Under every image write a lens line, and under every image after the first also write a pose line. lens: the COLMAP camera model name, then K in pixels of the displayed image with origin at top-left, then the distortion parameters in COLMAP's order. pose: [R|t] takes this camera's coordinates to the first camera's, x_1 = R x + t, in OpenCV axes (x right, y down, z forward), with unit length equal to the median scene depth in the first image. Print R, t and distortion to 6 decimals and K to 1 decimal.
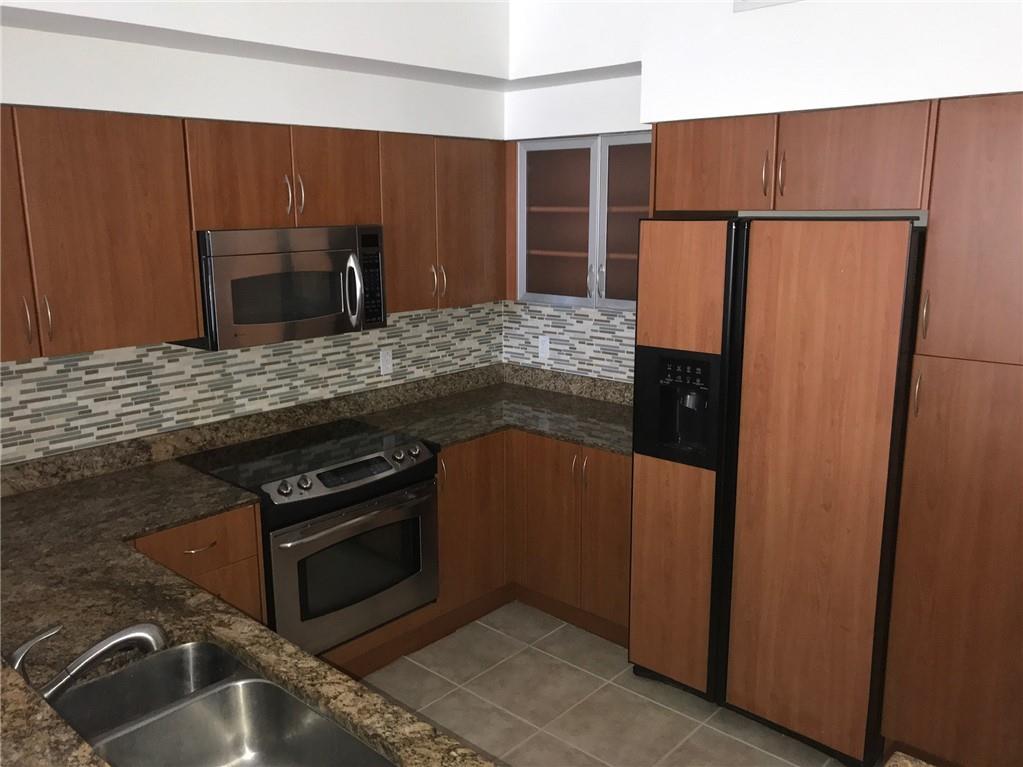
lens RADIAL K [[847.9, 0, 506.5], [0, 847.9, 380.3], [0, 0, 1]] dist [0.008415, -0.001169]
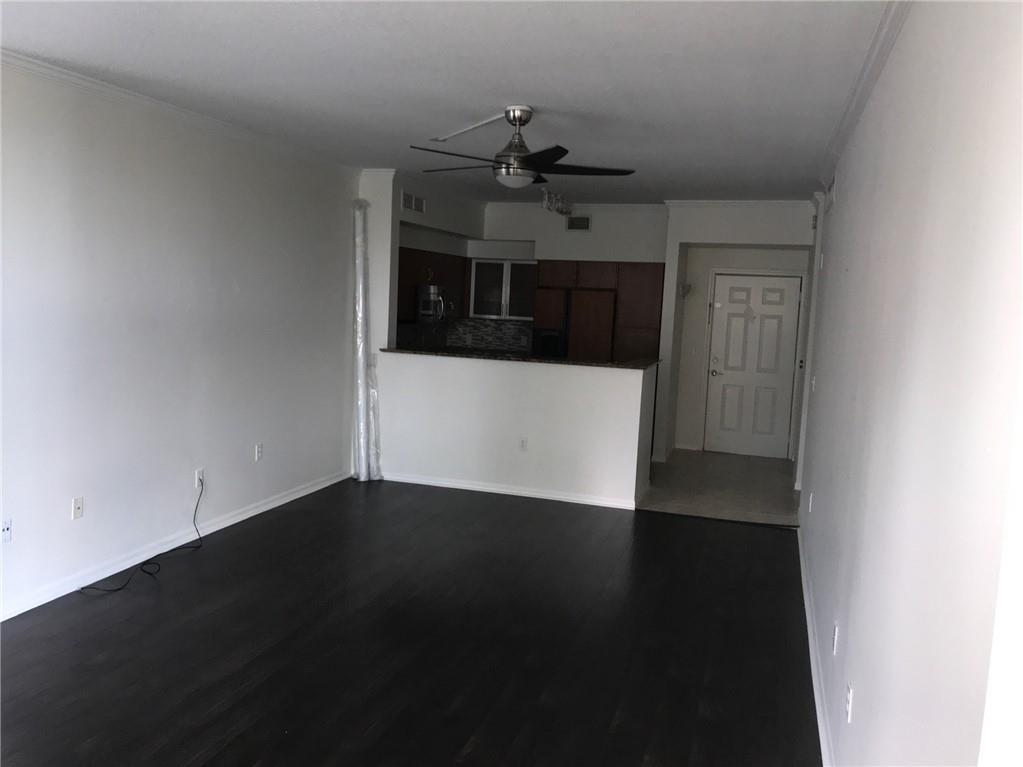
lens RADIAL K [[829.6, 0, 510.6], [0, 829.6, 410.9], [0, 0, 1]] dist [-0.000723, -0.002229]
pose [[0.900889, -0.013235, 0.433848, -1.286700], [0.036517, 0.998302, -0.045373, 0.410489], [-0.432511, 0.056719, 0.899843, -1.749019]]
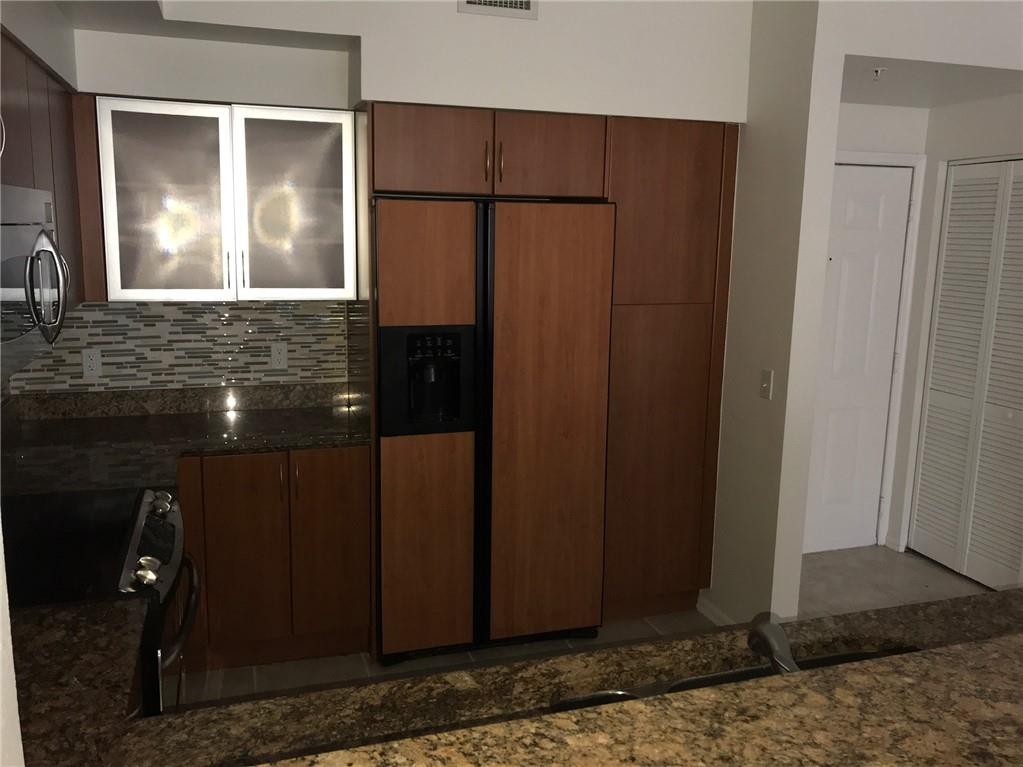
lens RADIAL K [[847.9, 0, 506.5], [0, 847.9, 380.3], [0, 0, 1]] dist [0.008415, -0.001169]
pose [[0.487195, -0.138180, 0.862292, -0.638154], [0.156243, 0.985263, 0.069608, -0.026063], [-0.859203, 0.100814, 0.501605, 0.397400]]
